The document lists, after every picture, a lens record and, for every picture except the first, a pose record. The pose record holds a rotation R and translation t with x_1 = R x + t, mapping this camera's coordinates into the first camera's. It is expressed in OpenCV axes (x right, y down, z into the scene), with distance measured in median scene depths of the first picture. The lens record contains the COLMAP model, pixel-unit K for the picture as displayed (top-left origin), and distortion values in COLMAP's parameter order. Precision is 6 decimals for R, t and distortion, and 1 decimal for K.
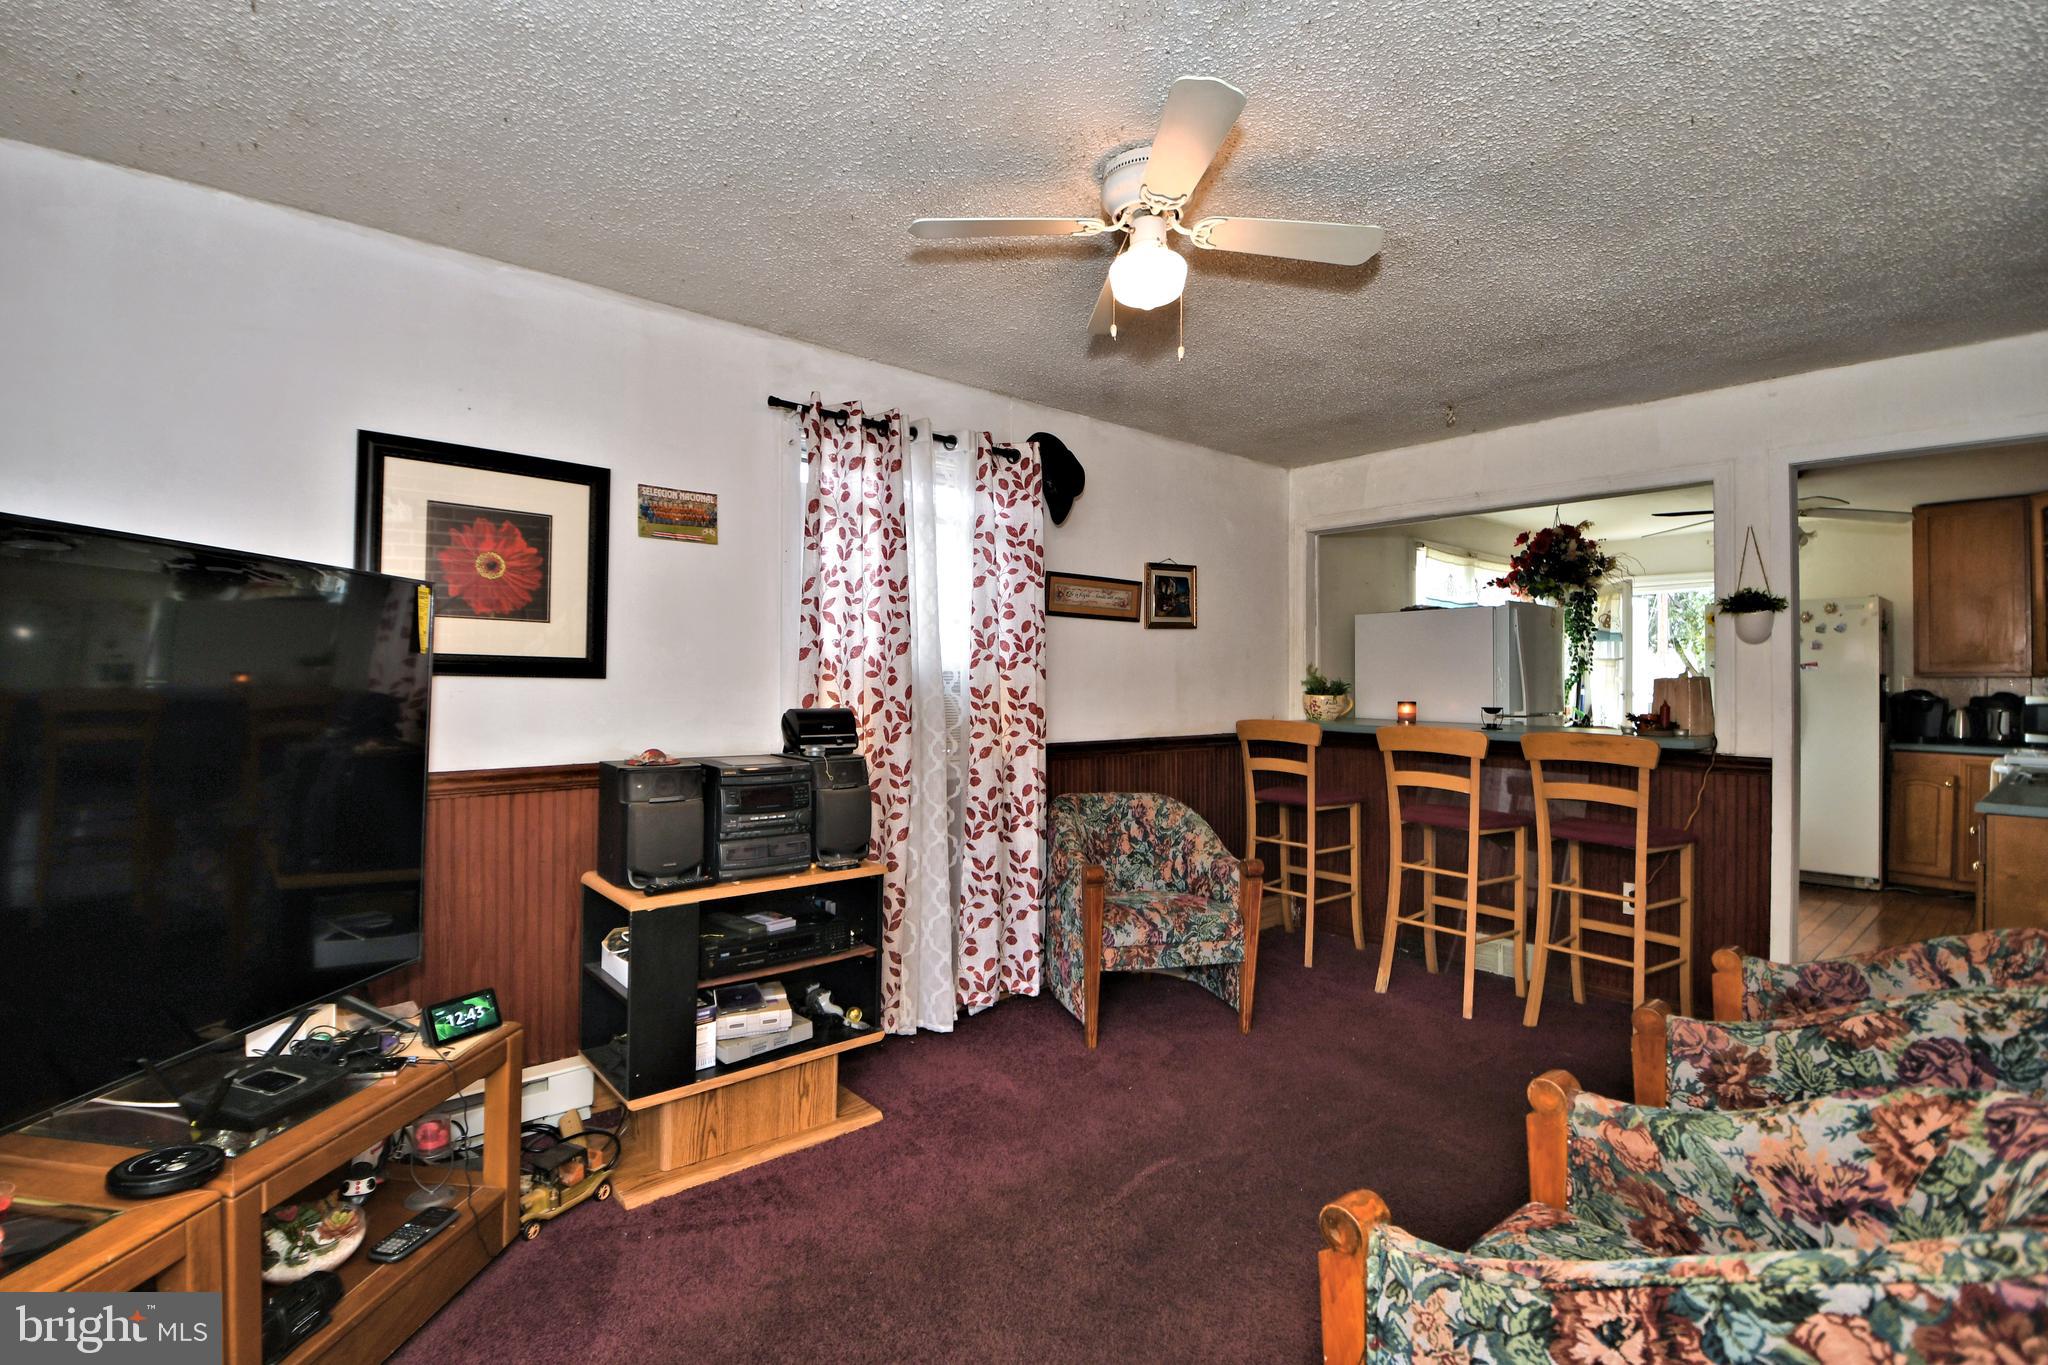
lens RADIAL K [[944.8, 0, 1017.7], [0, 944.8, 679.3], [0, 0, 1]] dist [0.002352, -0.017720]
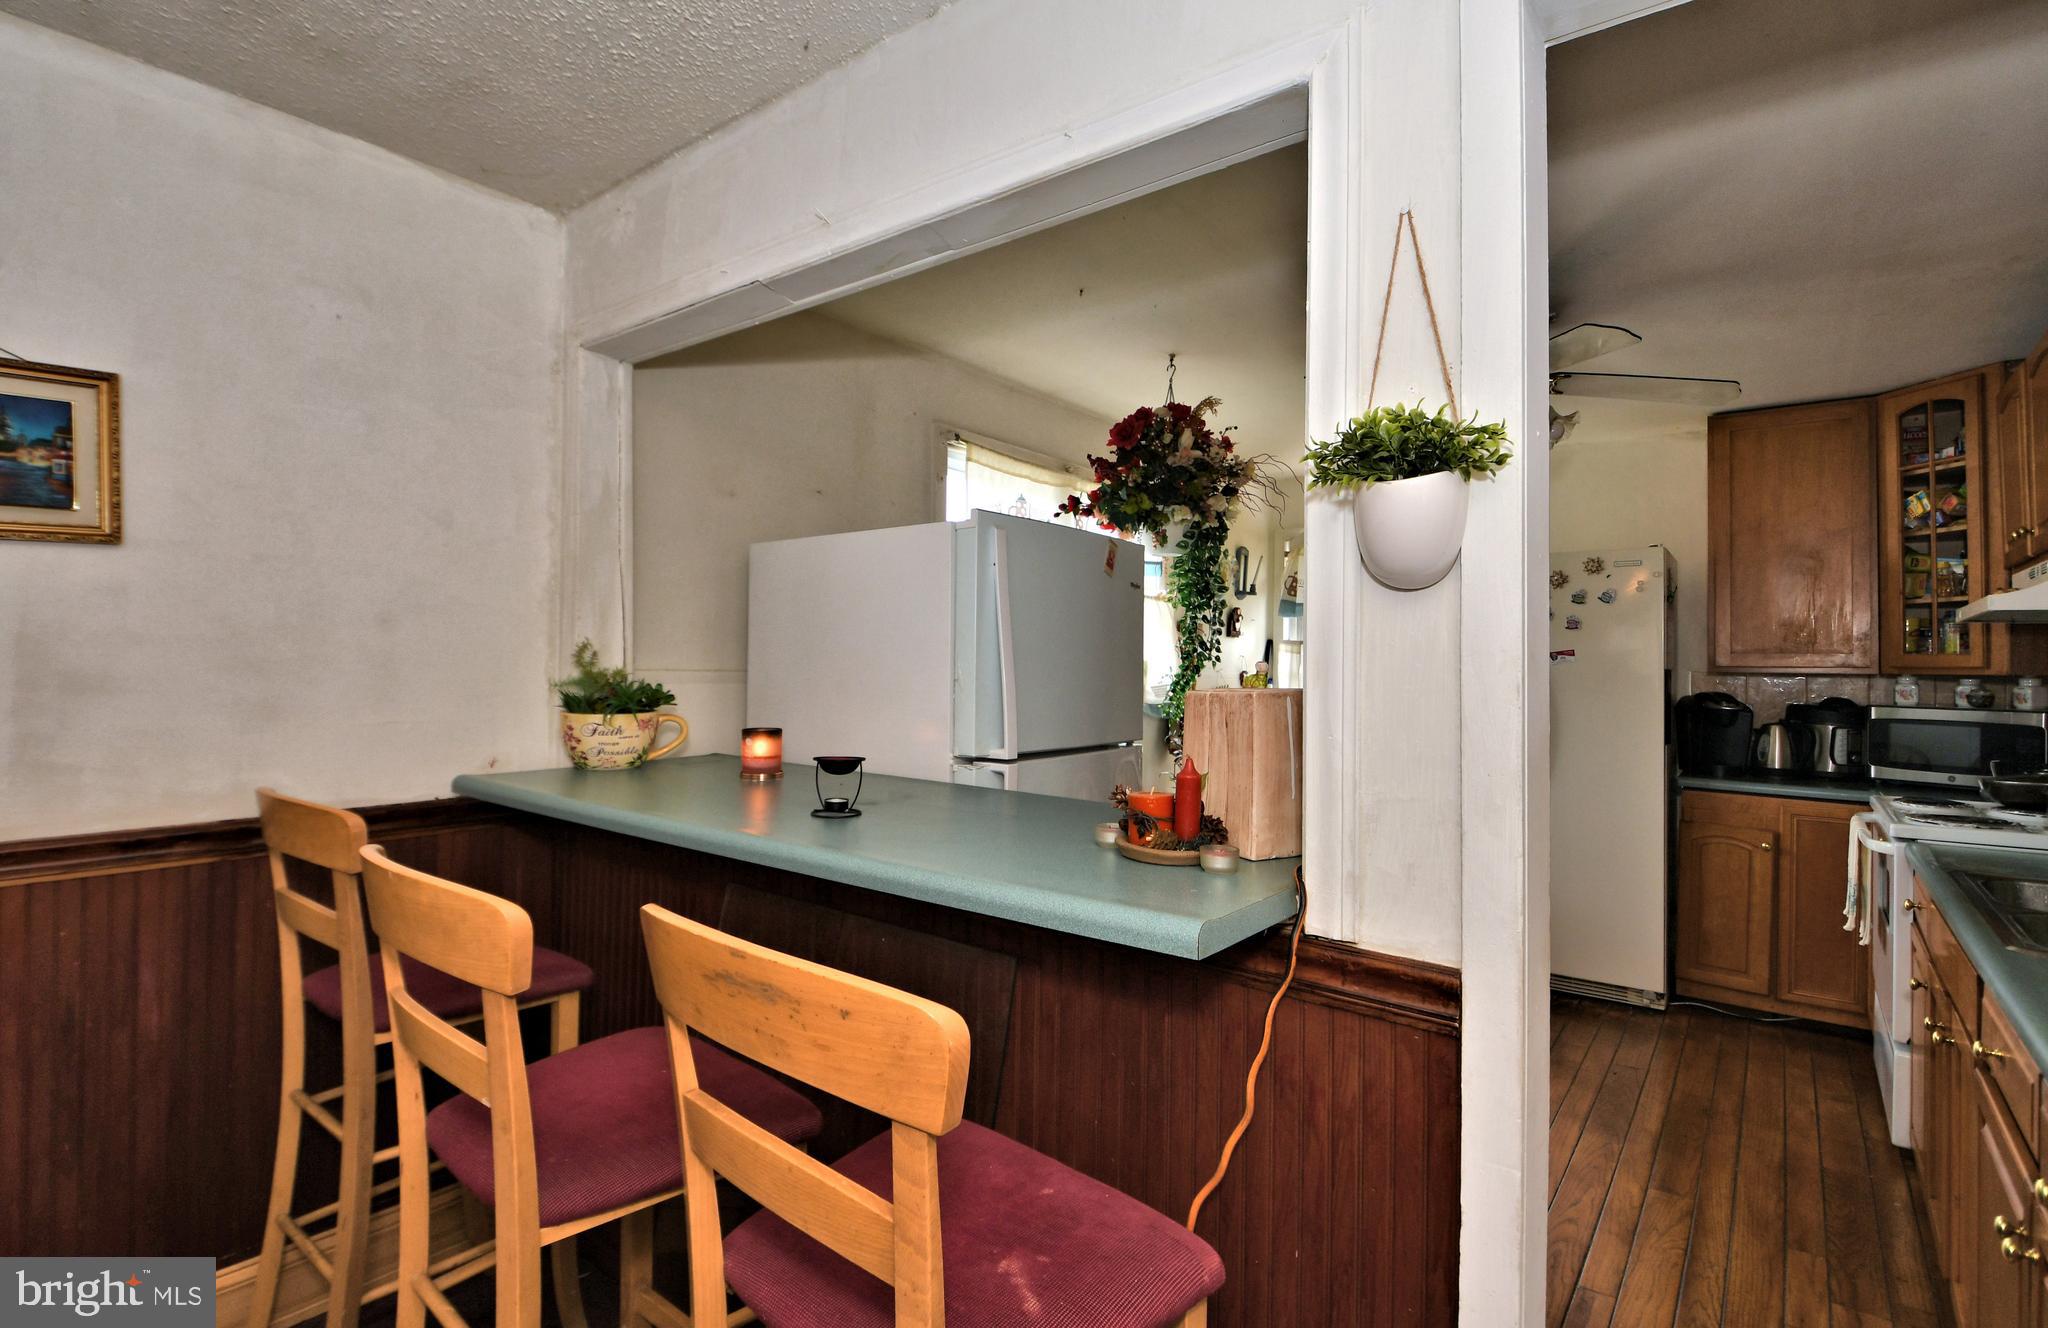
lens RADIAL K [[971.1, 0, 990.9], [0, 971.1, 641.2], [0, 0, 1]] dist [0.016637, -0.022929]
pose [[0.984683, 0.014054, 0.173786, 0.628496], [-0.011220, 0.999788, -0.017281, -0.014797], [-0.173992, 0.015066, 0.984632, 0.753461]]
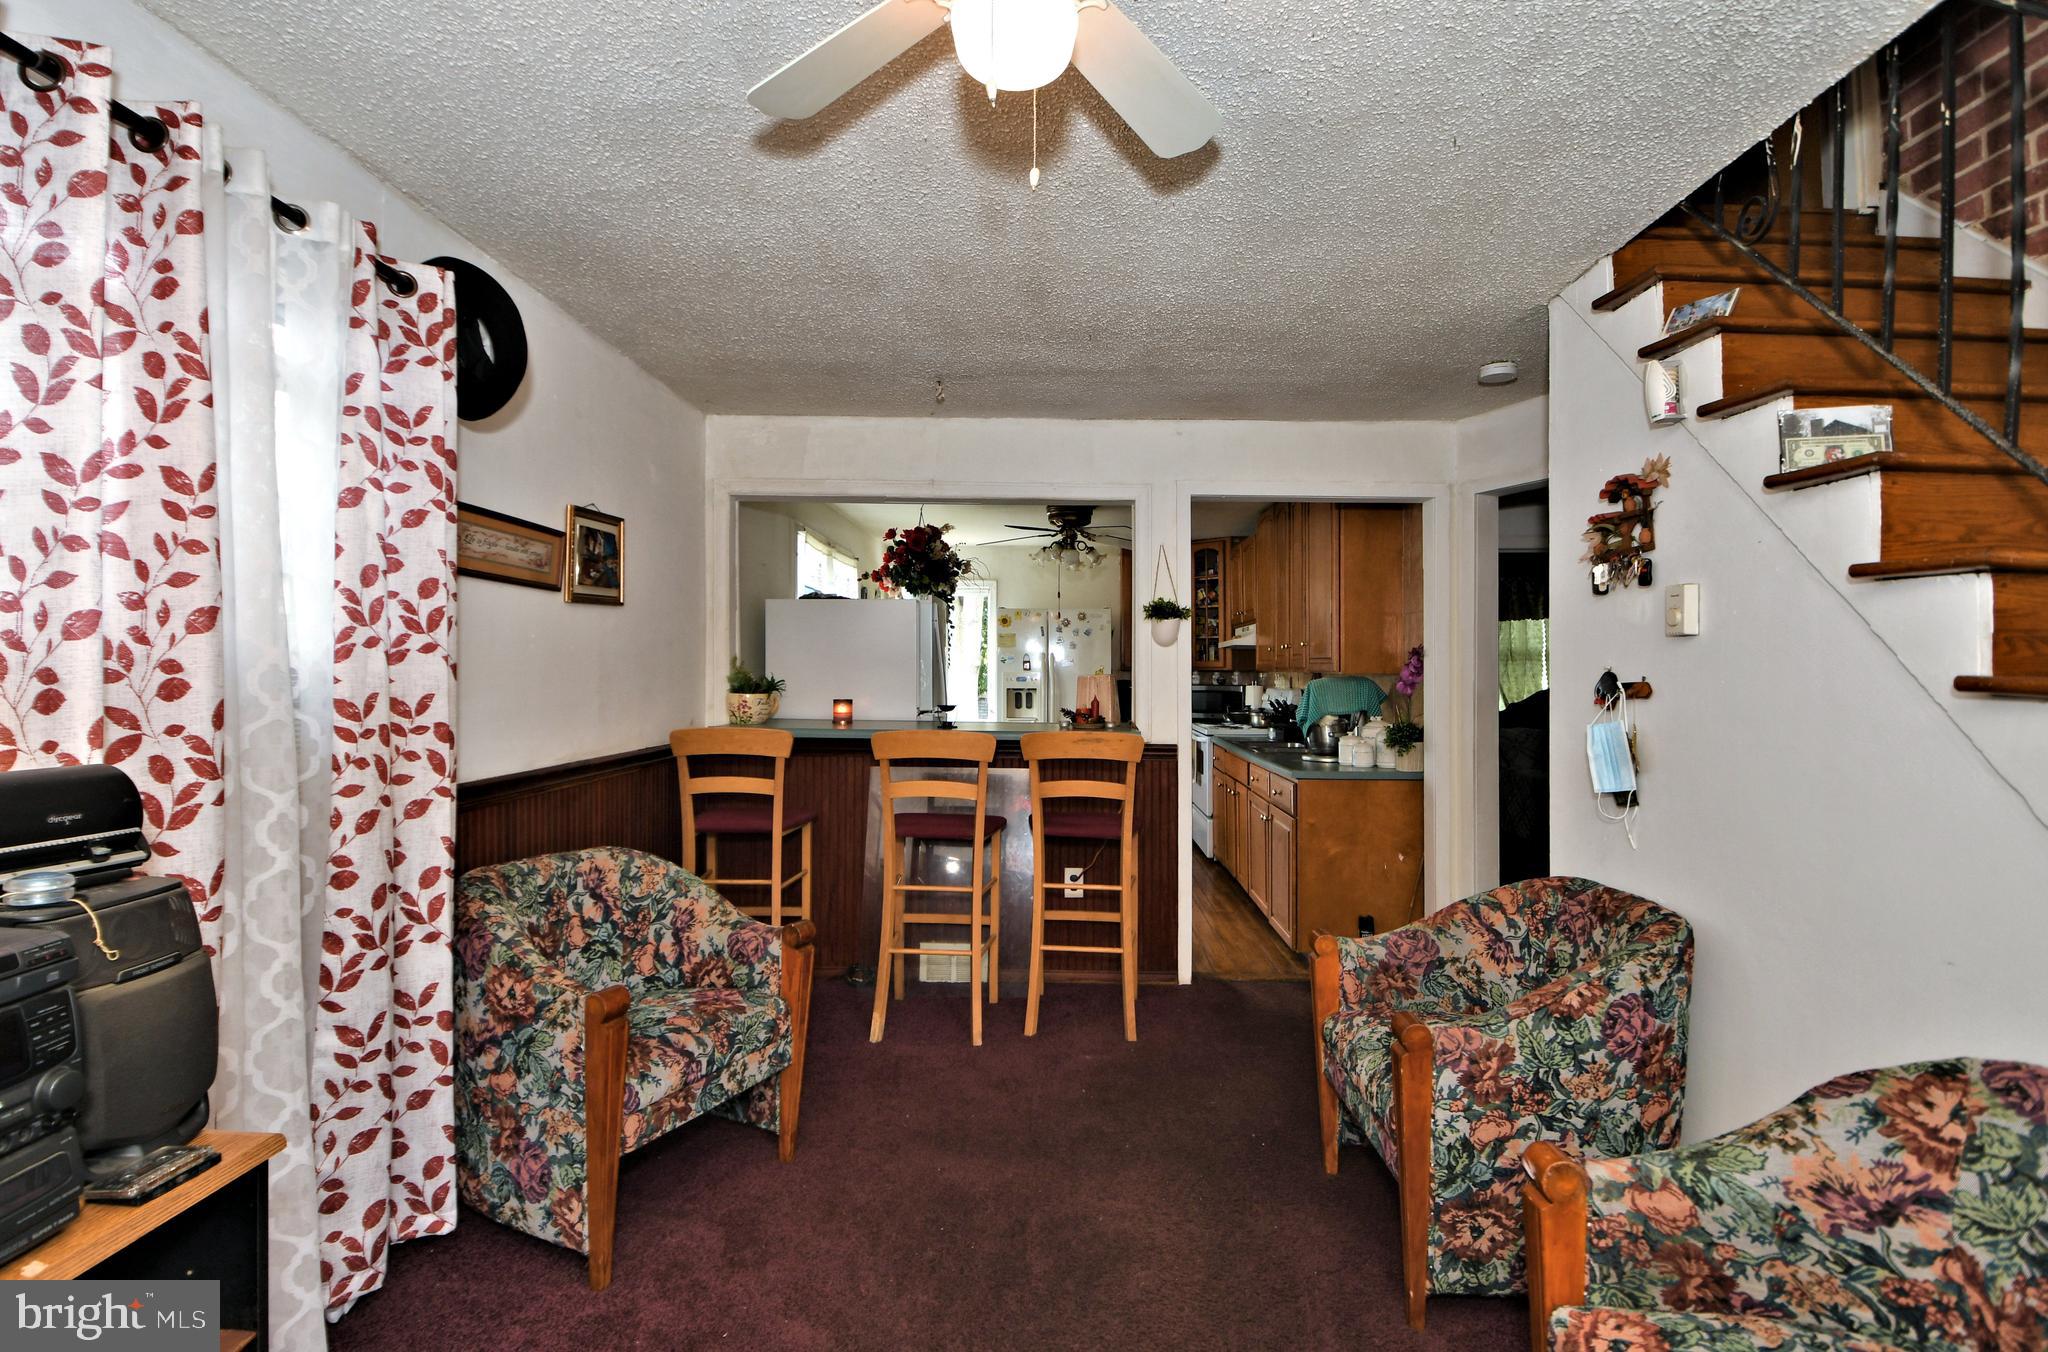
lens RADIAL K [[940.9, 0, 1070.4], [0, 940.9, 662.6], [0, 0, 1]] dist [0.009334, -0.021008]
pose [[0.647267, 0.009371, 0.762206, -0.180223], [-0.008173, 0.999952, -0.005353, -0.012062], [-0.762219, -0.002765, 0.647313, 0.357200]]
